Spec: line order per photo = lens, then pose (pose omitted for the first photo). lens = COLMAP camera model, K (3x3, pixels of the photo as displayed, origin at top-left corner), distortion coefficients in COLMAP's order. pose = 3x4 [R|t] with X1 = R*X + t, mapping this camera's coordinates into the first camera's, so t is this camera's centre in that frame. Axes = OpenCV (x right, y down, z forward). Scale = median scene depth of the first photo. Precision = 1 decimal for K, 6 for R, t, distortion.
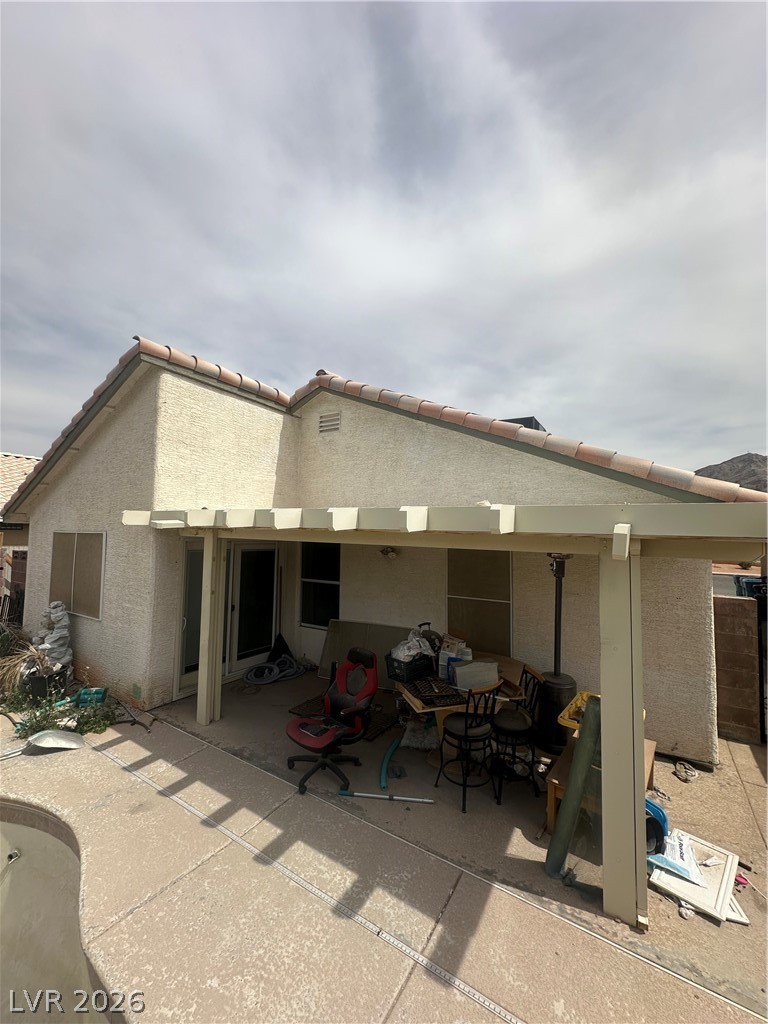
lens RADIAL K [[408.0, 0, 382.1], [0, 408.0, 509.3], [0, 0, 1]] dist [-0.002408, -0.000124]
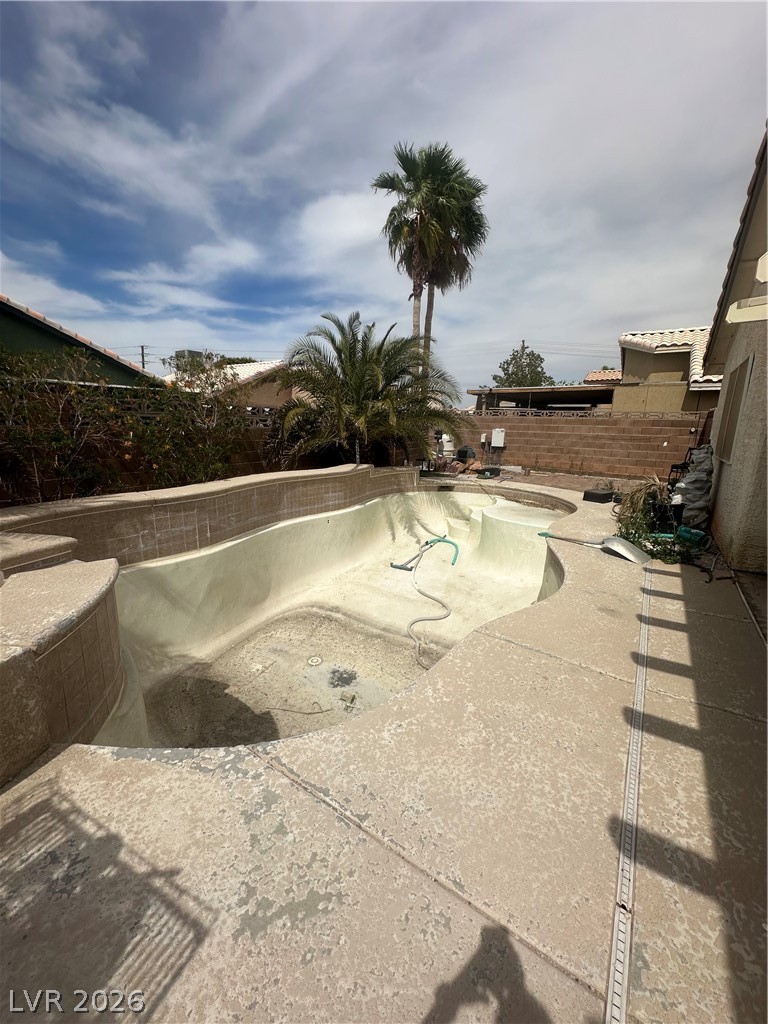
lens RADIAL K [[408.0, 0, 383.6], [0, 408.0, 511.4], [0, 0, 1]] dist [-0.002408, -0.000124]
pose [[-0.024313, 0.192611, -0.980974, 0.276577], [0.034983, 0.980827, 0.191716, 0.294388], [0.999092, -0.029657, -0.030585, 0.490139]]
